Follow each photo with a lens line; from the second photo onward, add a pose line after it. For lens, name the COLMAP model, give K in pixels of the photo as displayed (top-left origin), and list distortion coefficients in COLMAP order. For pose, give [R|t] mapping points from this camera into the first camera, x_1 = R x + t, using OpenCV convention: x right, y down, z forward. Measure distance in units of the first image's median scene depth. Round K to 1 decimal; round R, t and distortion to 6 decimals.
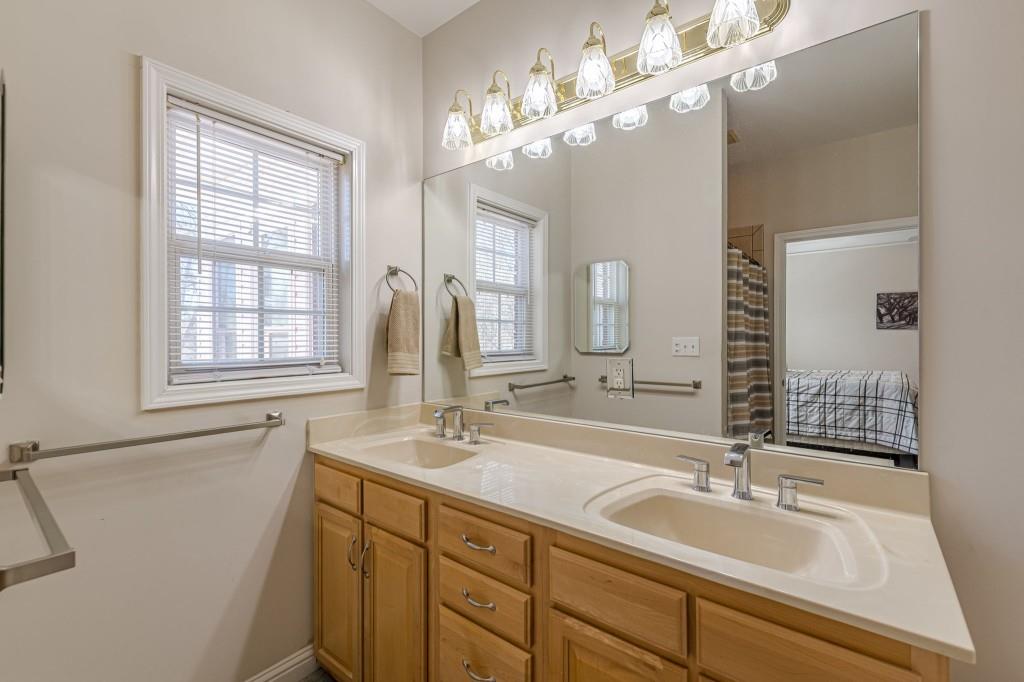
lens RADIAL K [[447.4, 0, 506.9], [0, 447.4, 333.4], [0, 0, 1]] dist [0.001669, -0.000205]
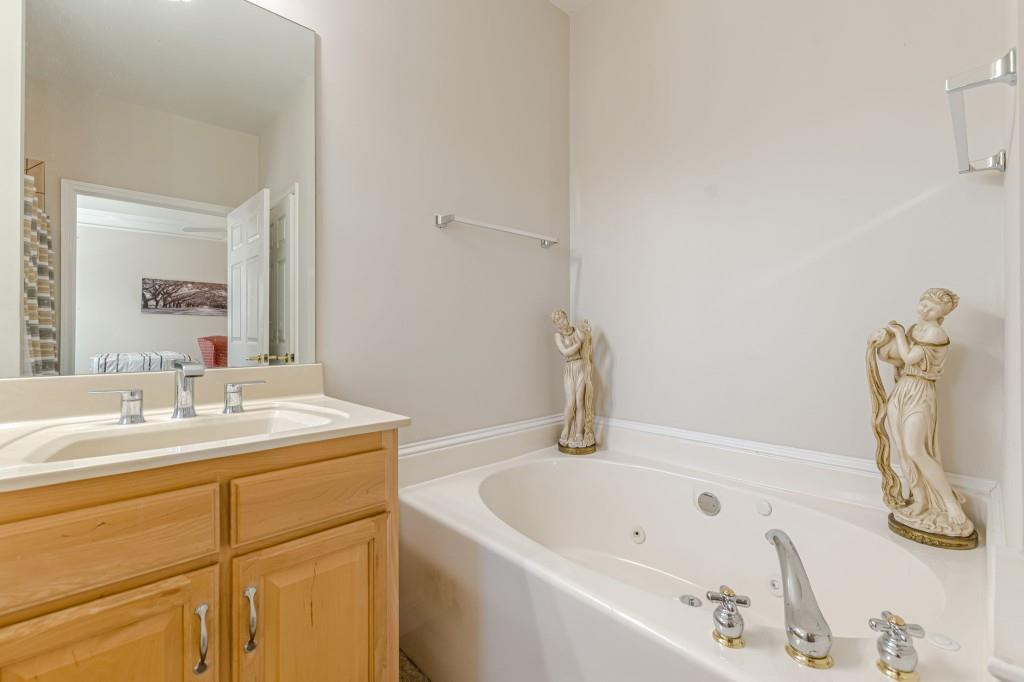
lens RADIAL K [[447.4, 0, 508.3], [0, 447.4, 342.6], [0, 0, 1]] dist [0.001669, -0.000205]
pose [[0.133084, -0.009872, 0.991056, -0.116567], [-0.006443, 0.999921, 0.010826, 0.066654], [-0.991084, -0.007826, 0.133010, 0.065953]]
